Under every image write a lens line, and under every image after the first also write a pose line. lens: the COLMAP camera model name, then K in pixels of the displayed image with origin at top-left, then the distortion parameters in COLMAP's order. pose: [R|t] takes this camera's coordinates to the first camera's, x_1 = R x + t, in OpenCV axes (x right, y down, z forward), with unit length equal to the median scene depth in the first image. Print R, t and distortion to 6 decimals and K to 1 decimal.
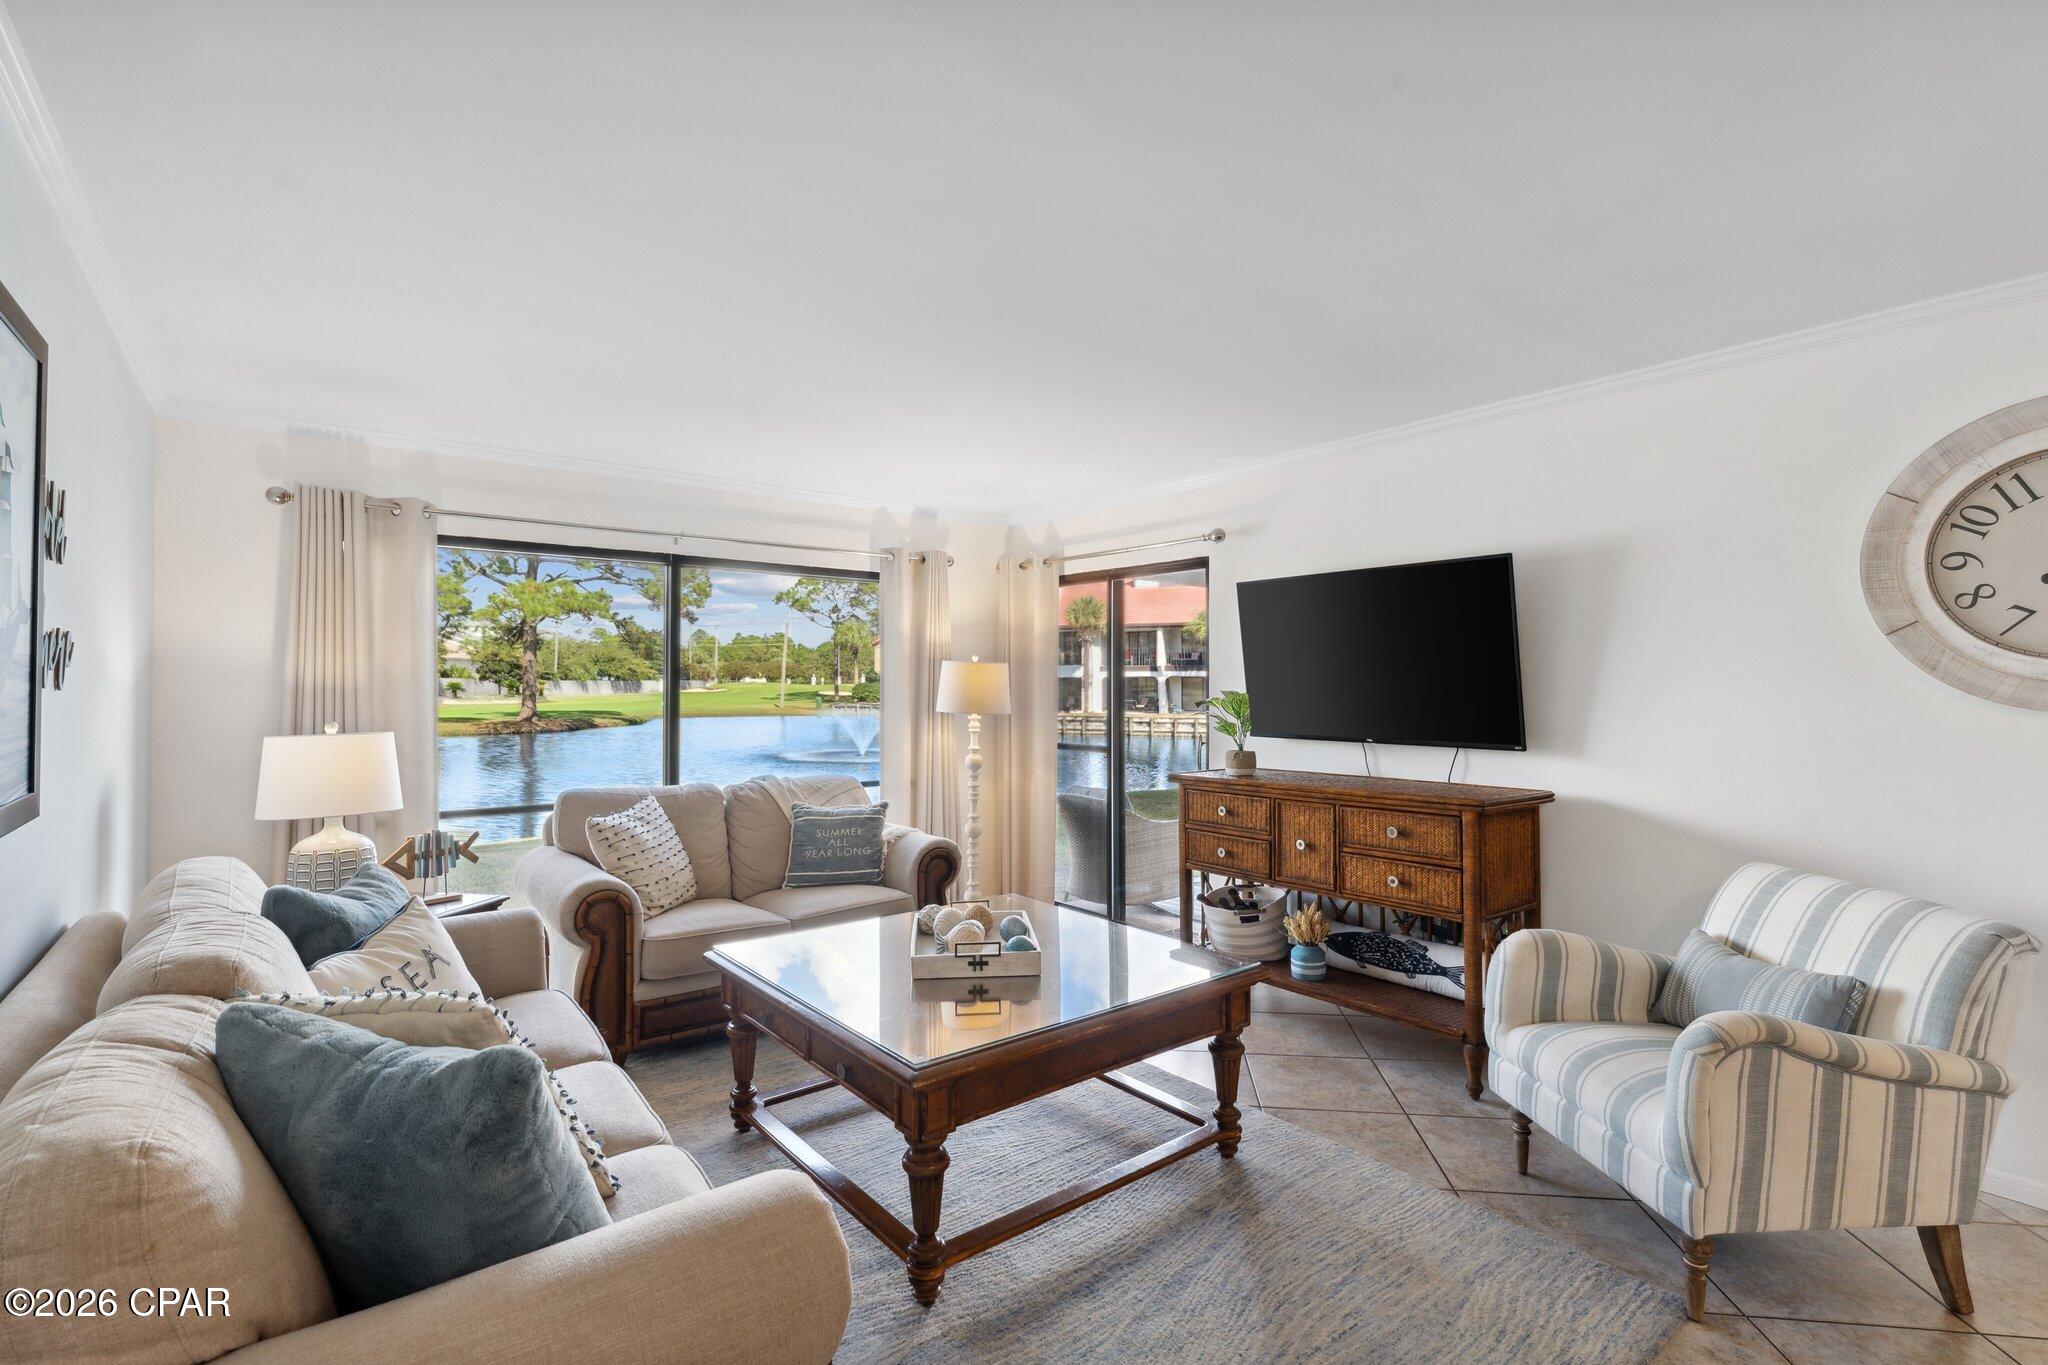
lens RADIAL K [[942.2, 0, 1024.4], [0, 942.2, 679.3], [0, 0, 1]] dist [0.004159, 0.000060]
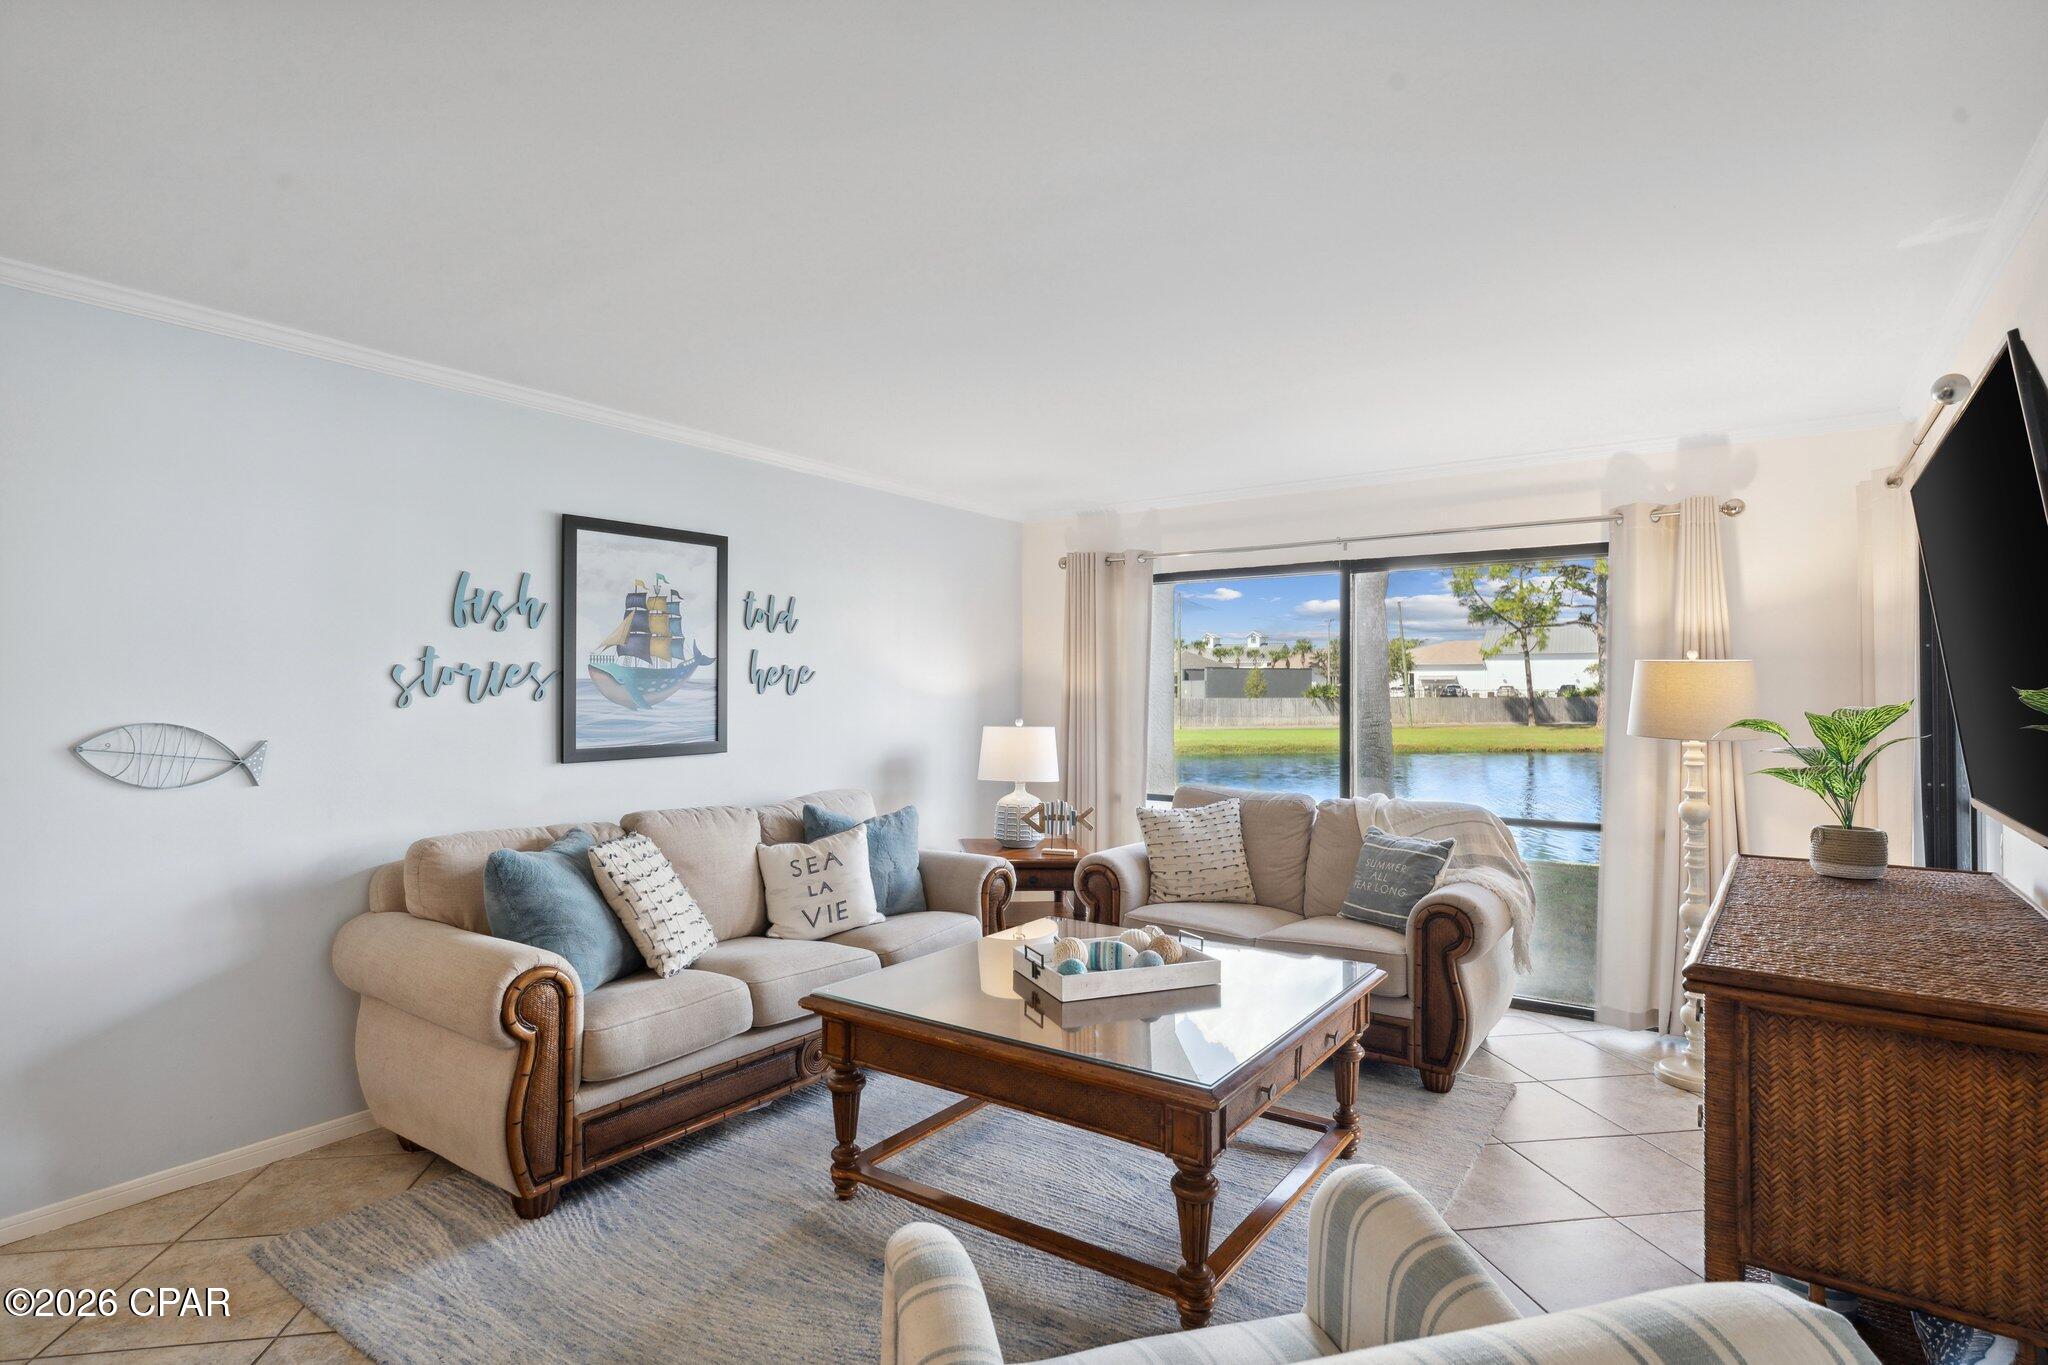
lens RADIAL K [[1037.5, 0, 1017.5], [0, 1037.5, 673.3], [0, 0, 1]] dist [-0.000292, -0.000055]
pose [[0.284112, -0.017297, -0.958635, 0.658980], [0.002897, 0.999848, -0.017182, 0.002819], [0.958787, 0.002105, 0.284119, 0.437255]]
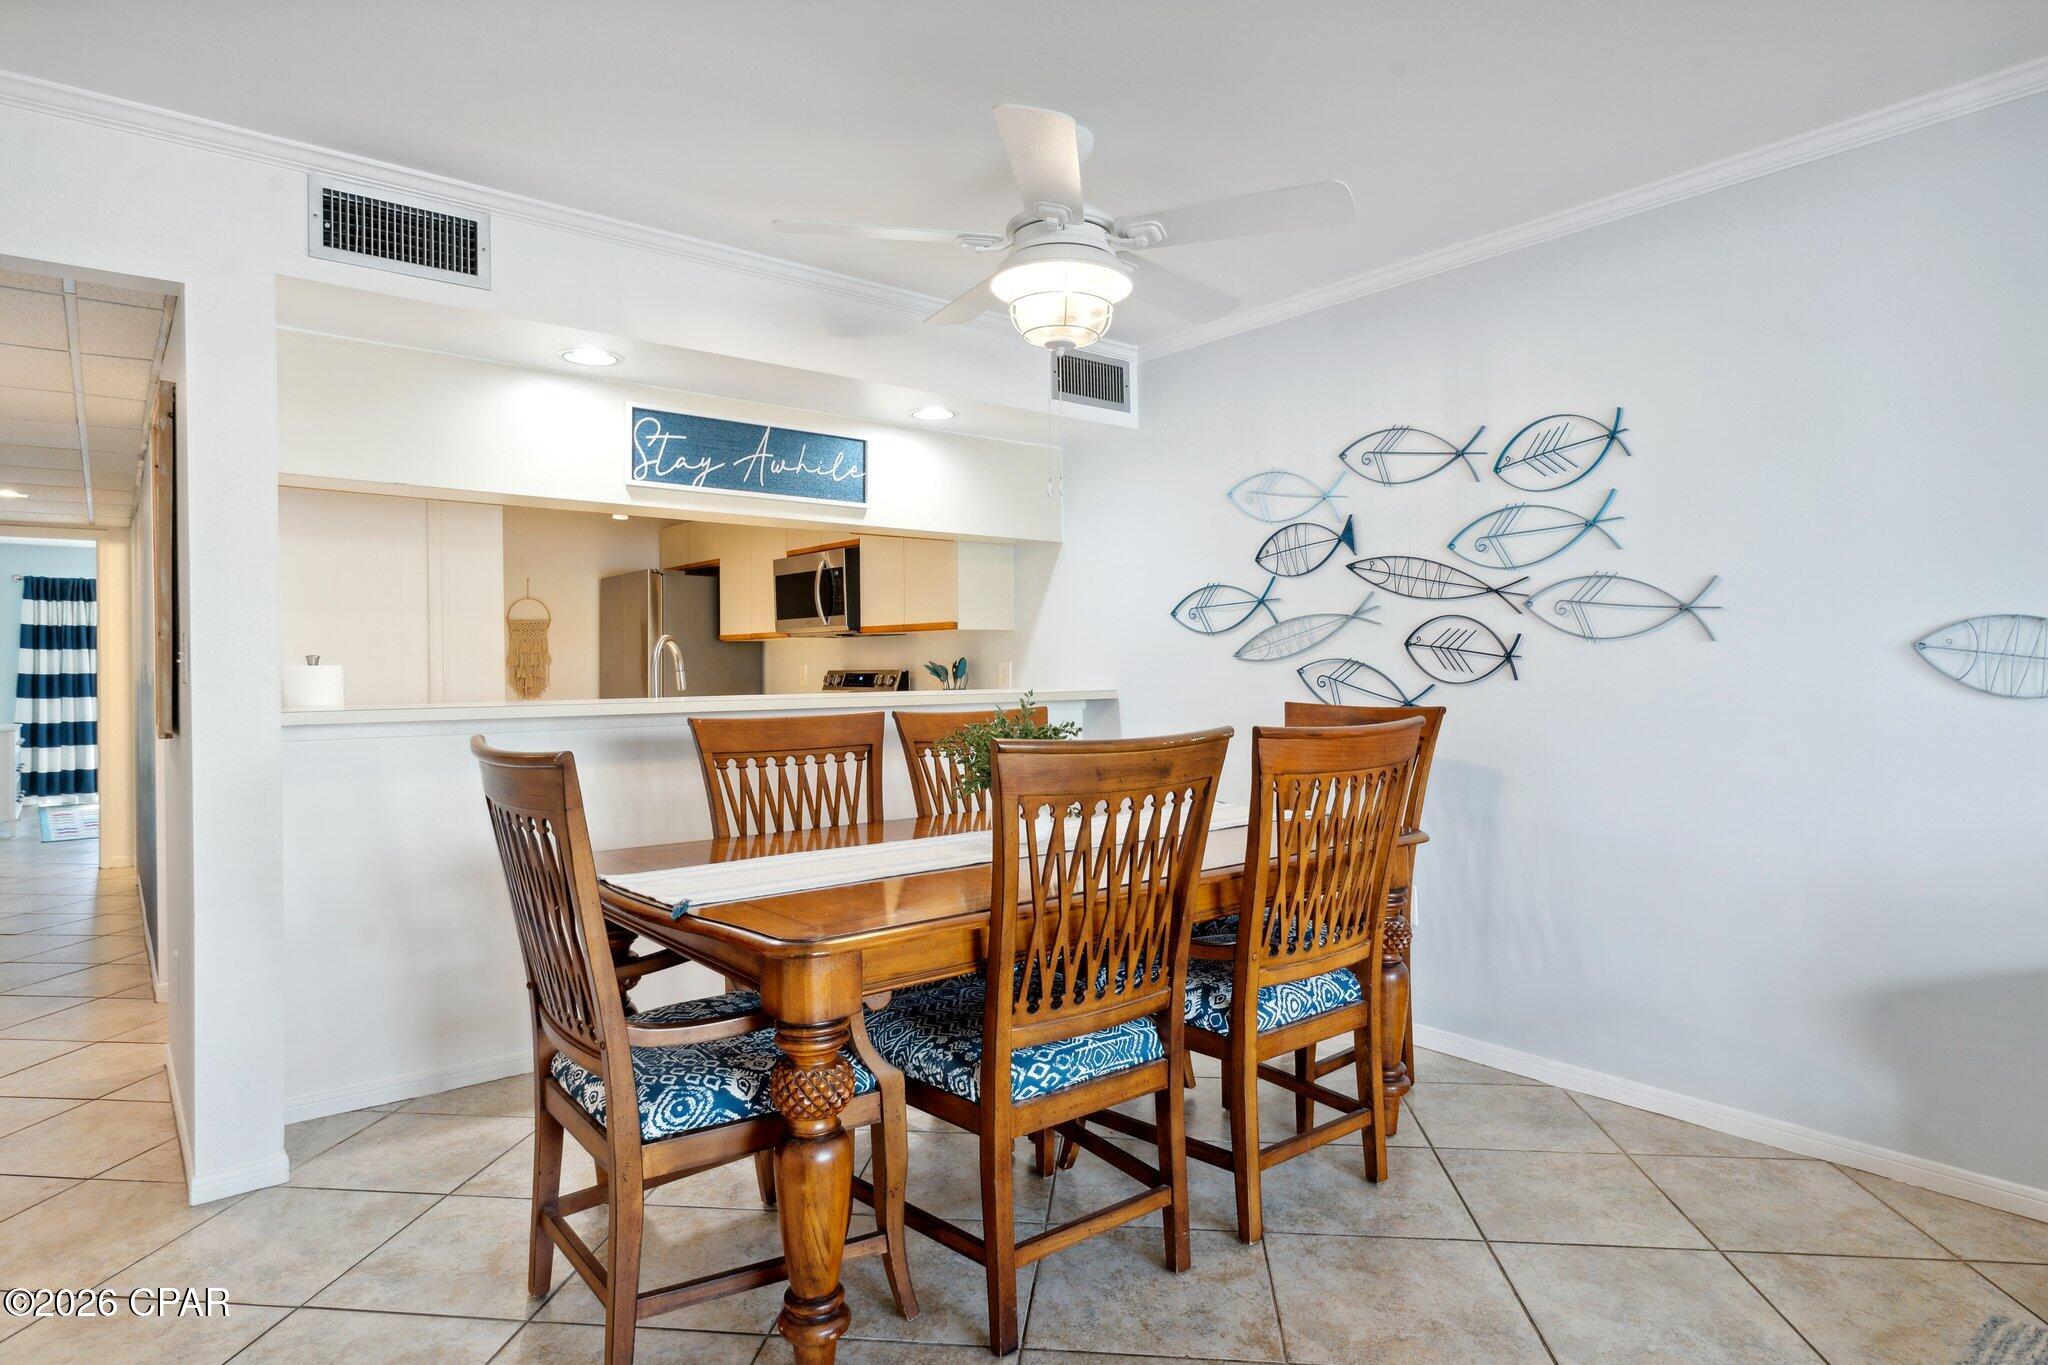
lens RADIAL K [[1137.7, 0, 1031.8], [0, 1137.7, 666.2], [0, 0, 1]] dist [-0.000520, -0.000125]
pose [[-0.999738, 0.008609, -0.021228, 0.354750], [0.008678, 0.999957, -0.003196, 0.048031], [0.021200, -0.003379, -0.999770, 0.672052]]
